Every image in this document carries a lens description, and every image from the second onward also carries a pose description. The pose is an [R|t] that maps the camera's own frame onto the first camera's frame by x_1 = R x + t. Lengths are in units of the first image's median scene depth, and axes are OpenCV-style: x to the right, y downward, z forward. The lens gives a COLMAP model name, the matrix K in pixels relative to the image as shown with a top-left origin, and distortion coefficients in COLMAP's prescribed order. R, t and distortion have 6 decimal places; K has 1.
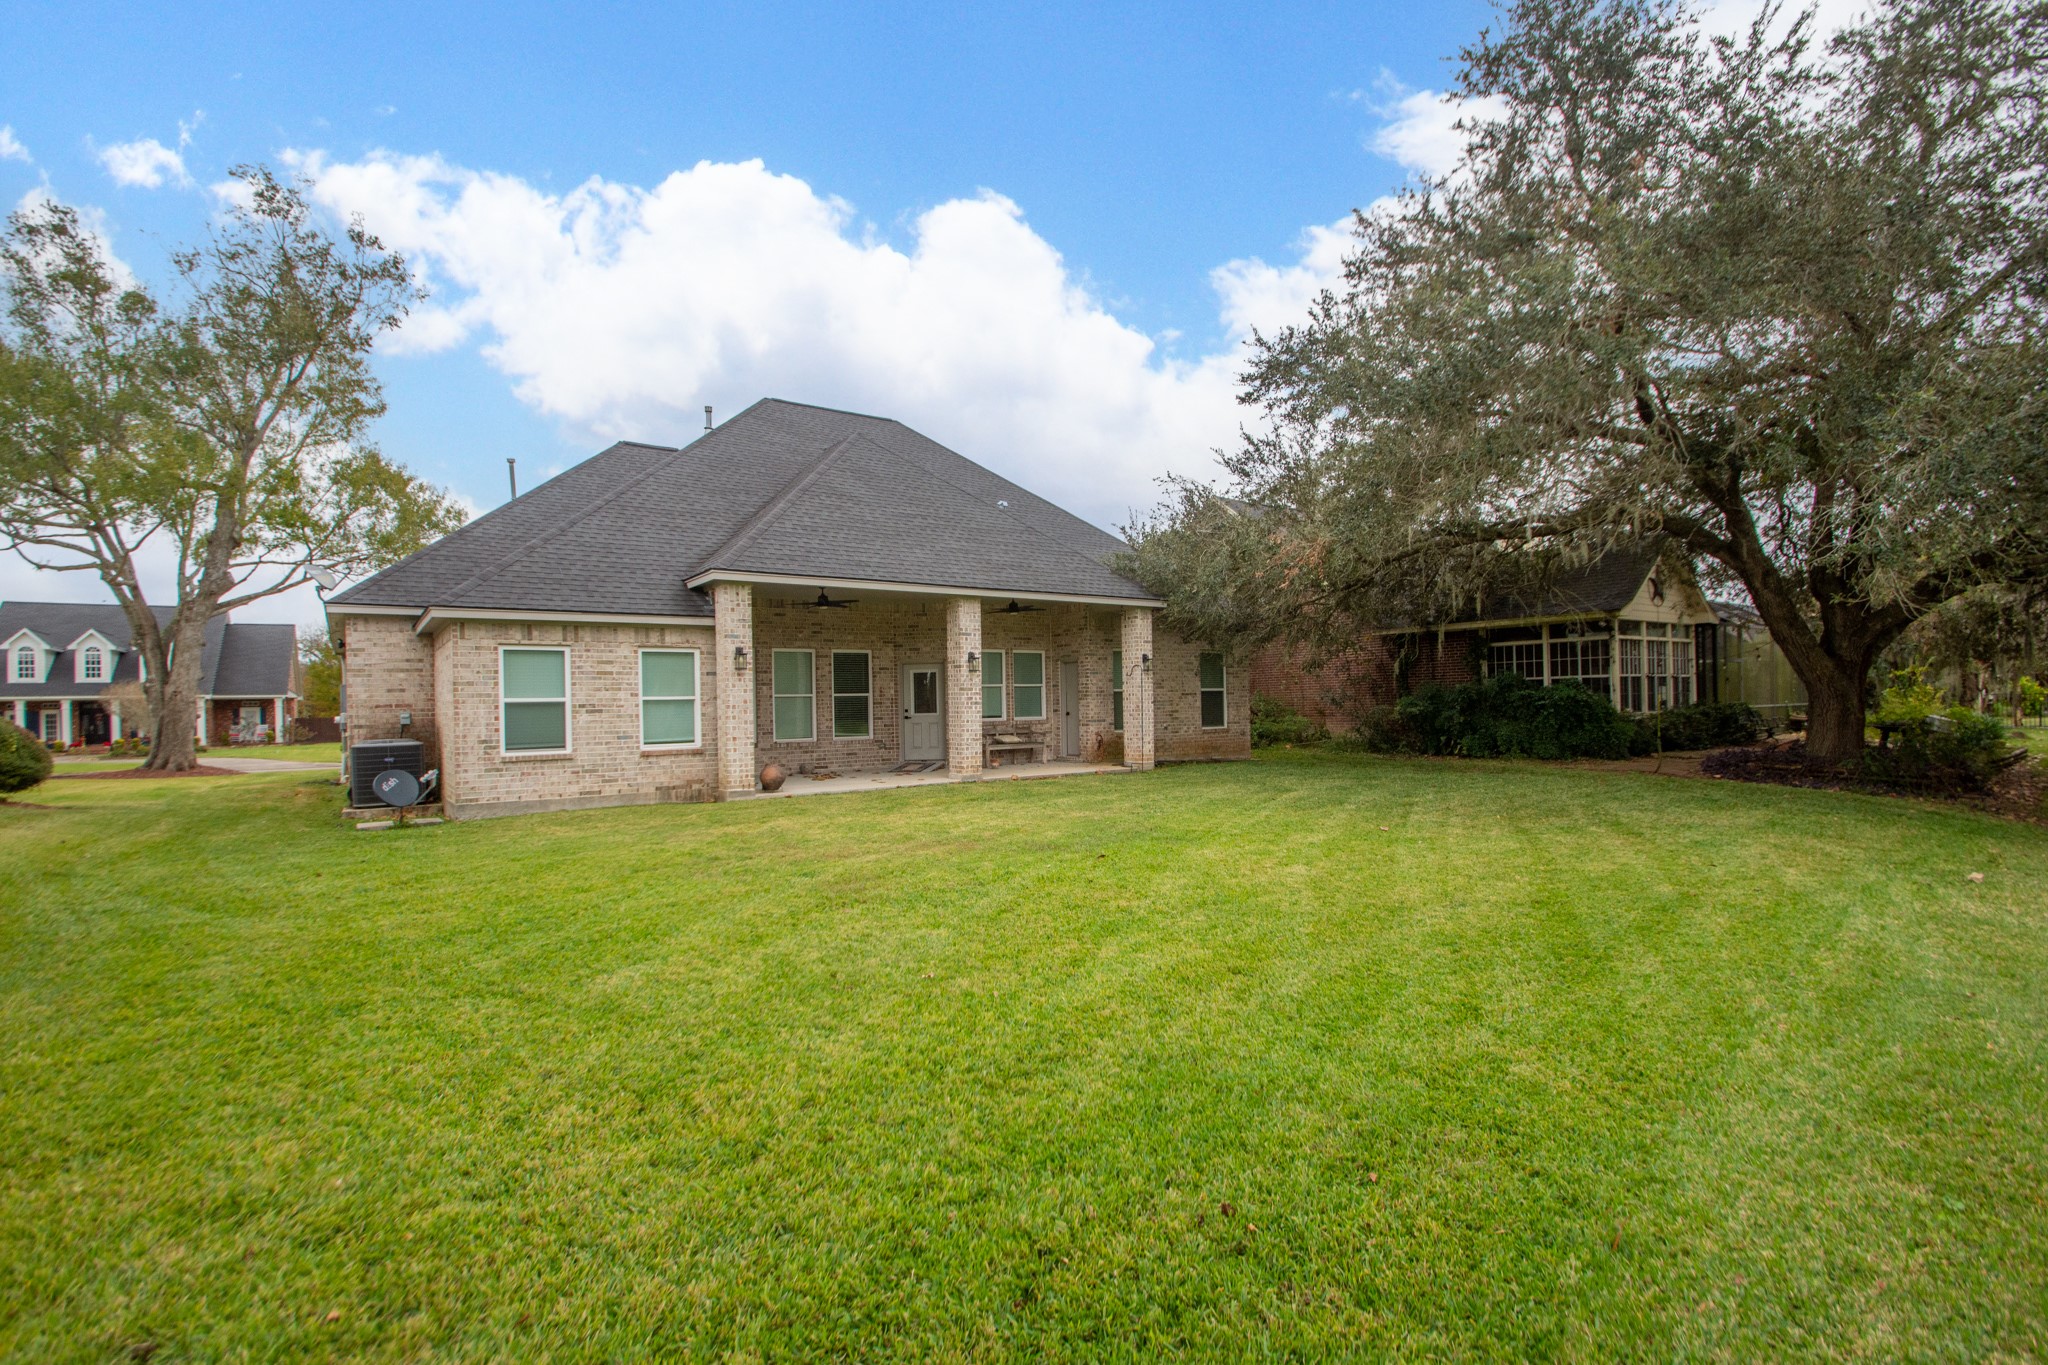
lens RADIAL K [[958.7, 0, 1001.6], [0, 958.7, 721.5], [0, 0, 1]] dist [0.002681, 0.000119]
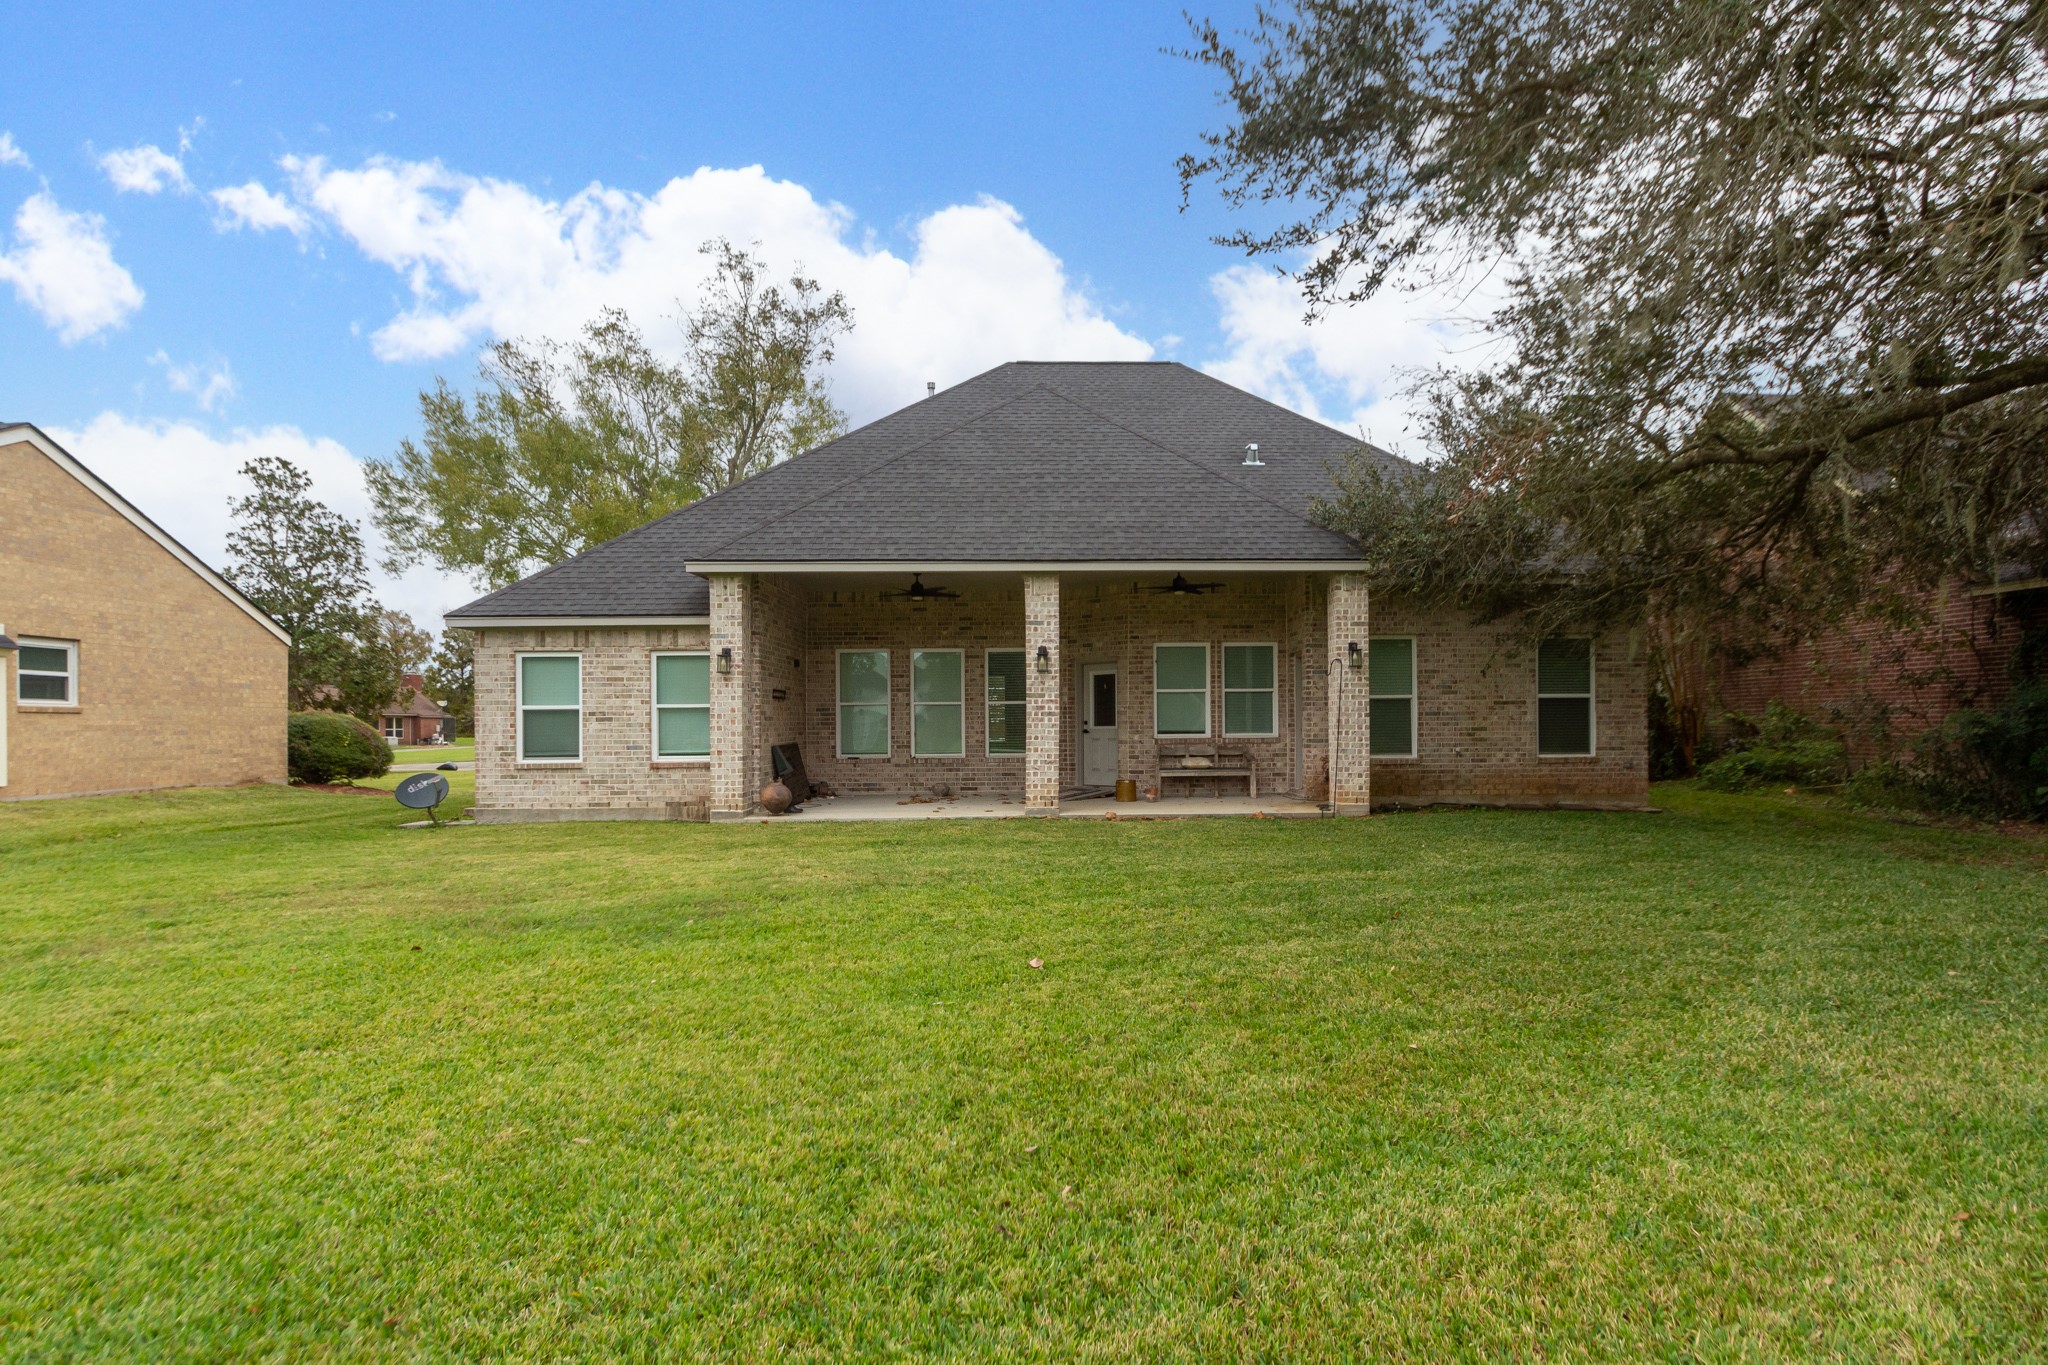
lens RADIAL K [[1050.5, 0, 1025.8], [0, 1050.5, 726.8], [0, 0, 1]] dist [0.000158, 0.000041]
pose [[0.830095, 0.014101, -0.557443, 0.420869], [-0.017252, 0.999851, -0.000400, -0.008439], [0.557354, 0.009949, 0.830215, 0.304346]]
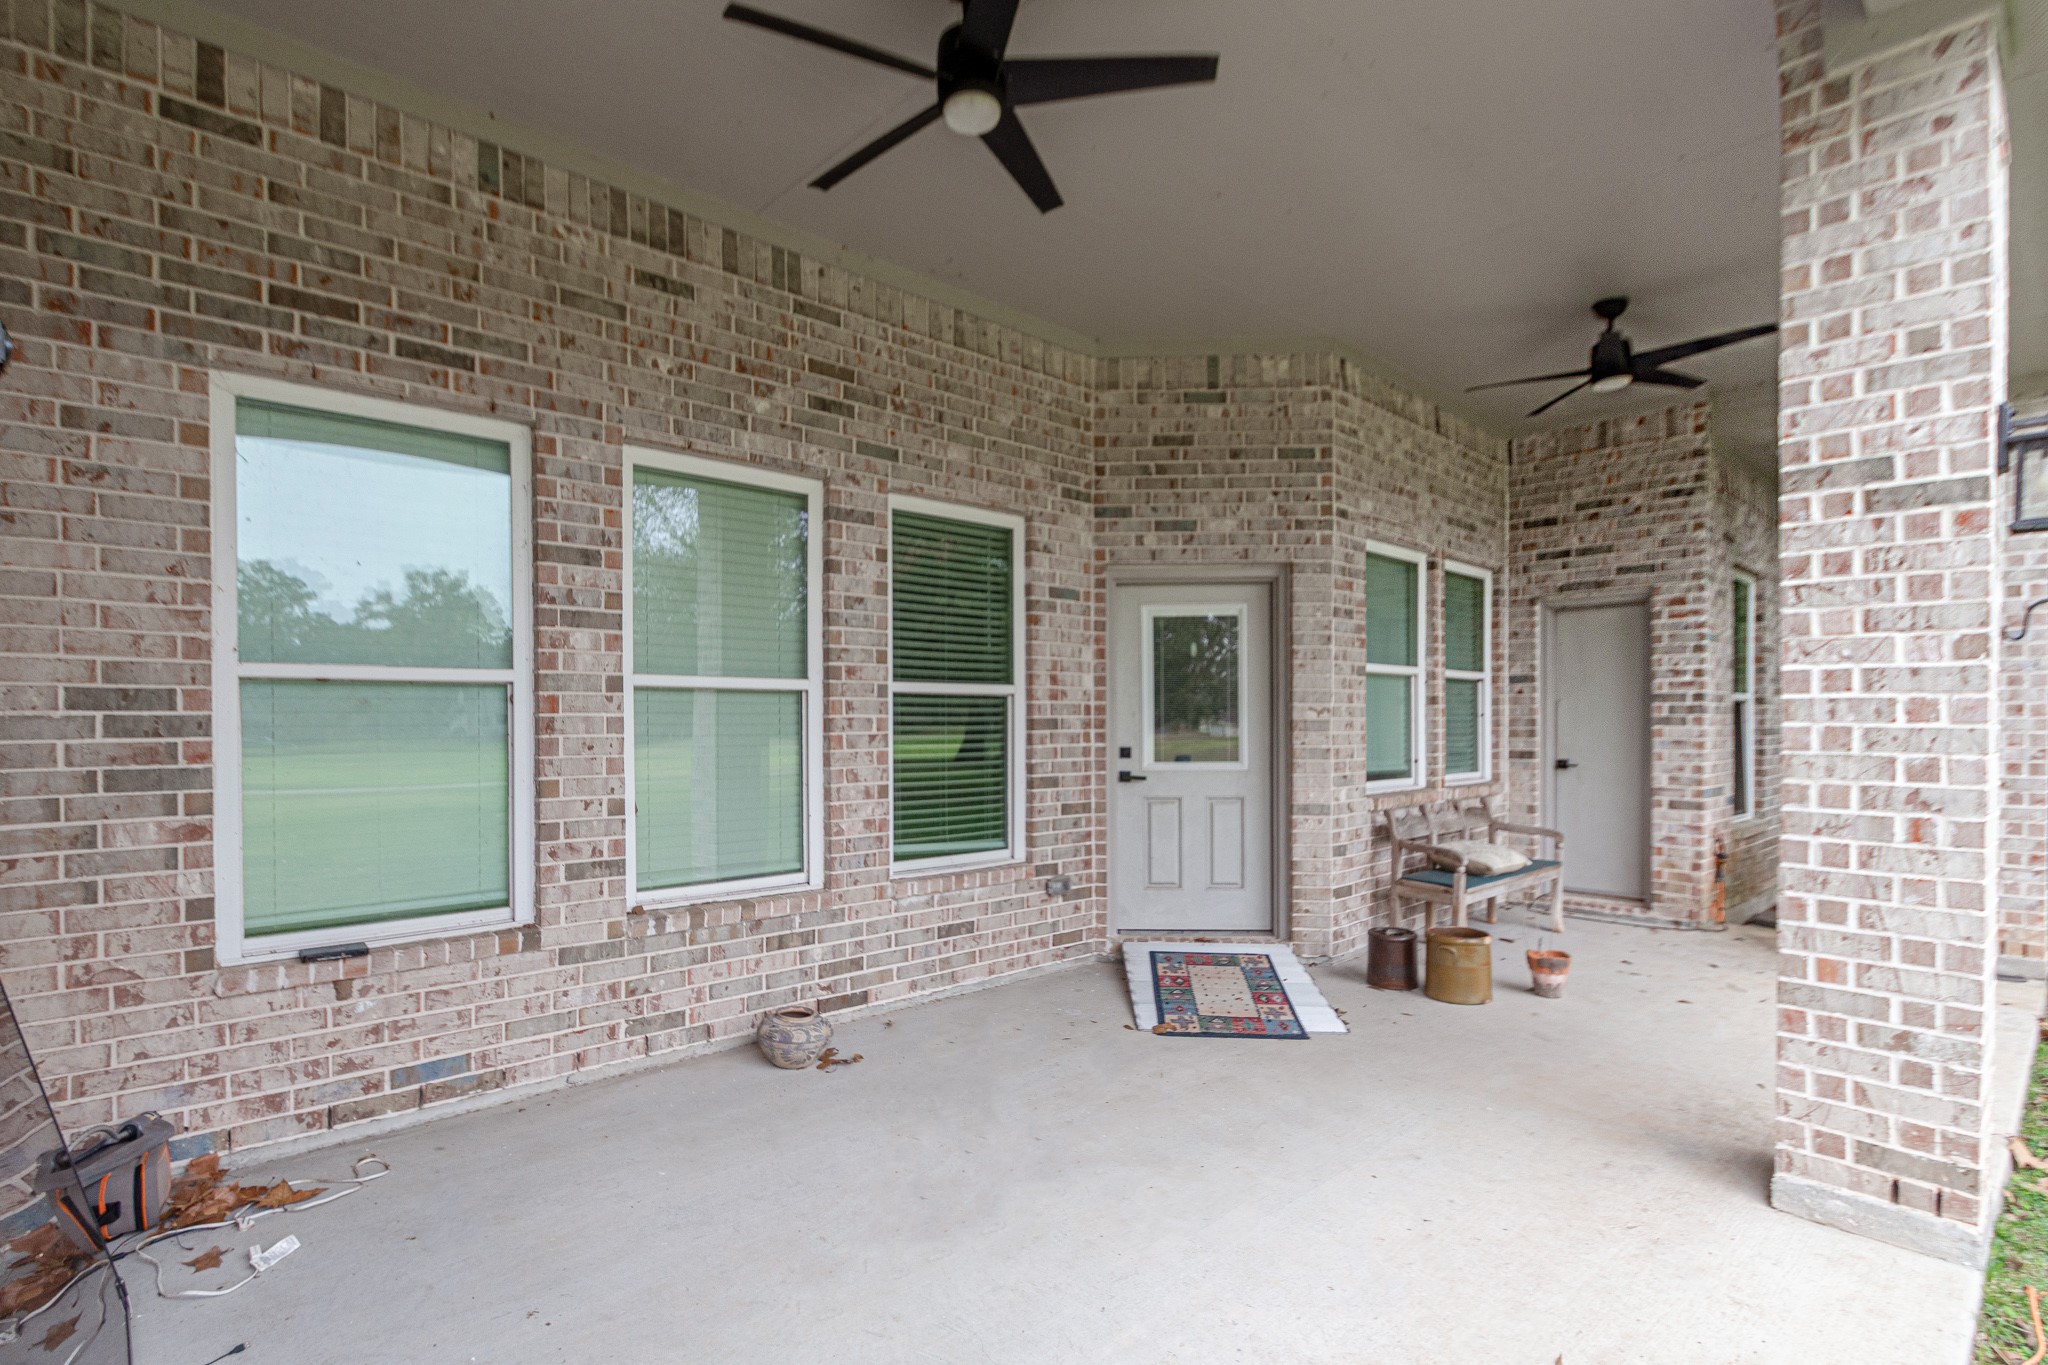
lens RADIAL K [[1006.8, 0, 1011.9], [0, 1006.8, 724.1], [0, 0, 1]] dist [-0.002760, 0.000052]
pose [[0.990075, 0.016178, 0.139603, -0.208937], [-0.013653, 0.999726, -0.019025, -0.016682], [-0.139873, 0.016930, 0.990025, 0.873612]]
